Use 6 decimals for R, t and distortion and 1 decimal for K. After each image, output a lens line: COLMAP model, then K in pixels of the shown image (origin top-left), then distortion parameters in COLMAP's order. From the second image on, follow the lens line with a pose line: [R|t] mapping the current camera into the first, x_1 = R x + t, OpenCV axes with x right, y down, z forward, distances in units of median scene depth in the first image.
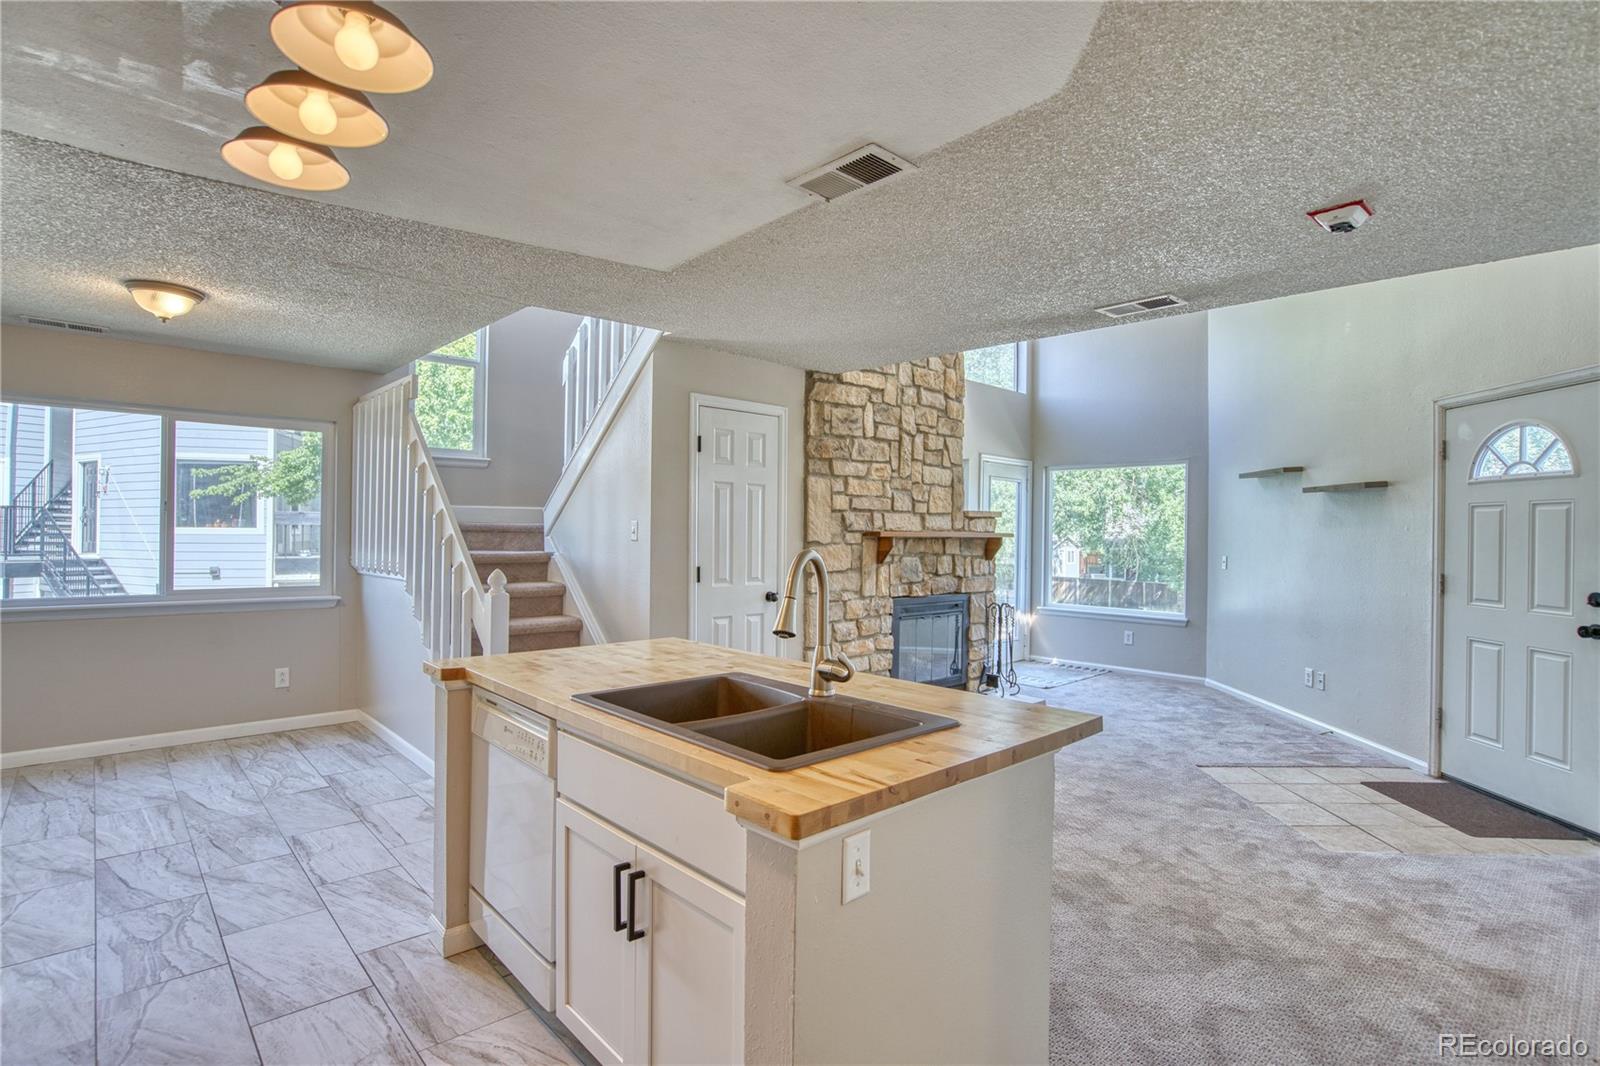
lens RADIAL K [[779.5, 0, 800.0], [0, 779.5, 533.0], [0, 0, 1]] dist [-0.045300, 0.017204]
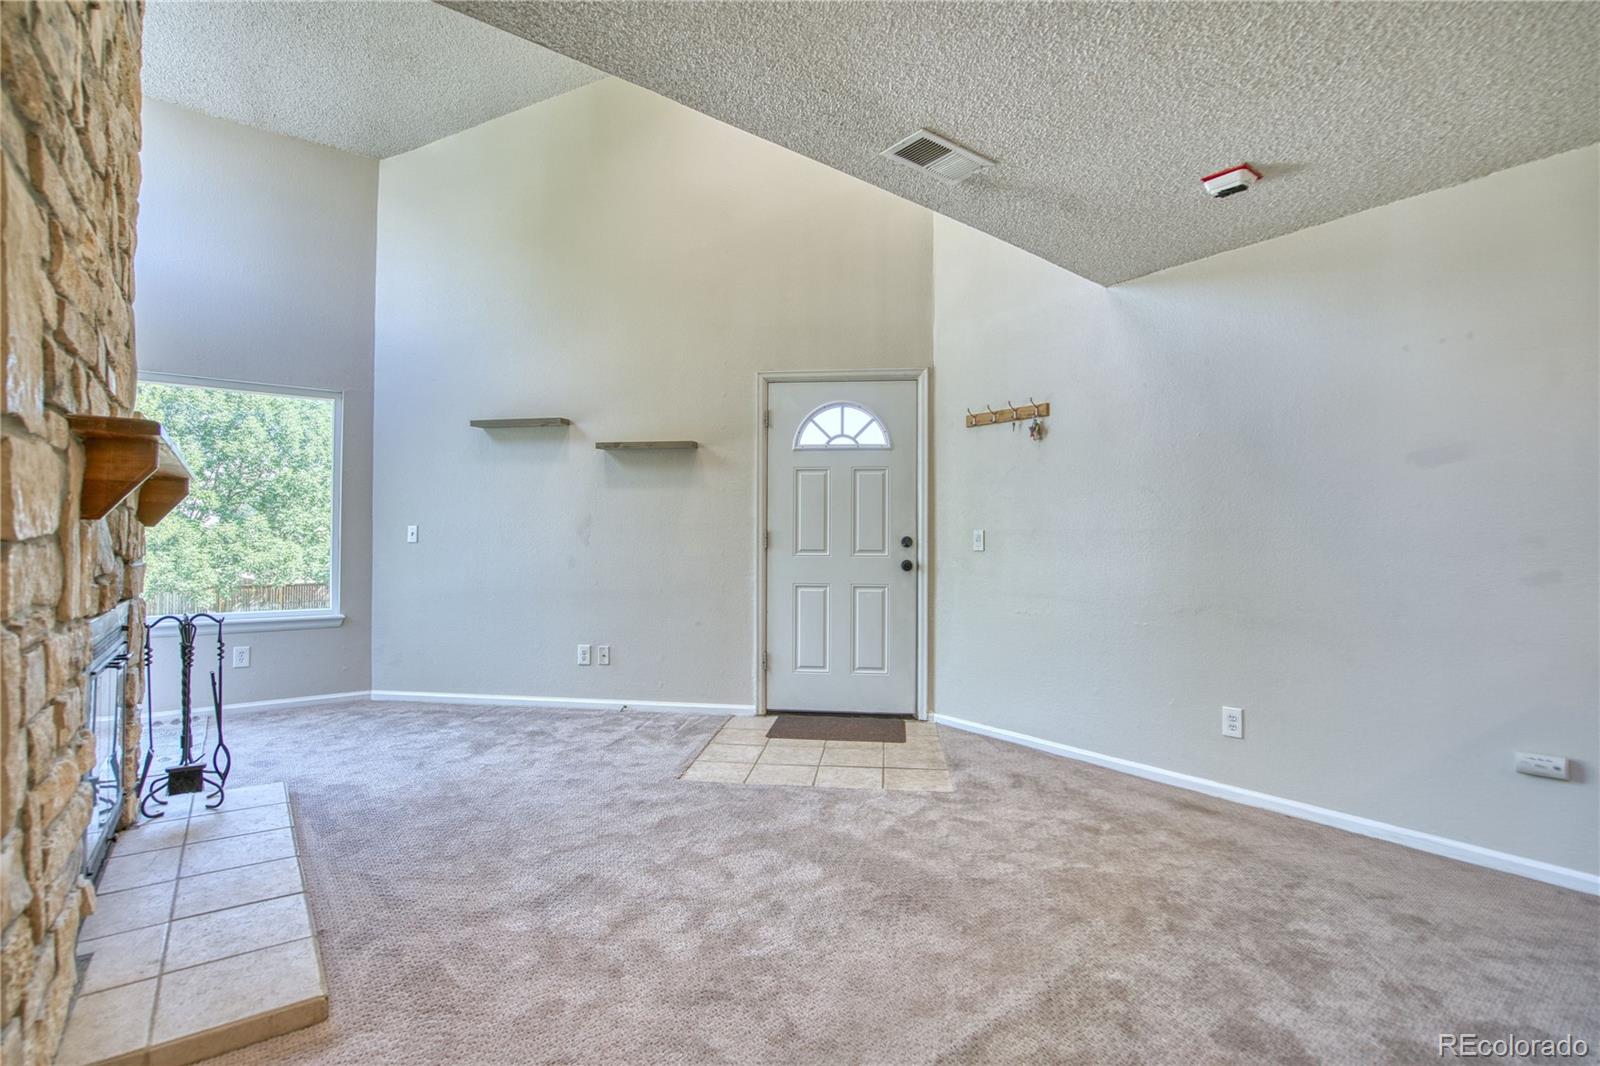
lens RADIAL K [[742.4, 0, 795.8], [0, 742.4, 534.6], [0, 0, 1]] dist [-0.063433, 0.023662]
pose [[0.087732, 0.000067, 0.996144, -0.175157], [-0.000030, 1.000000, -0.000064, 0.047310], [-0.996144, -0.000024, 0.087732, 0.679281]]
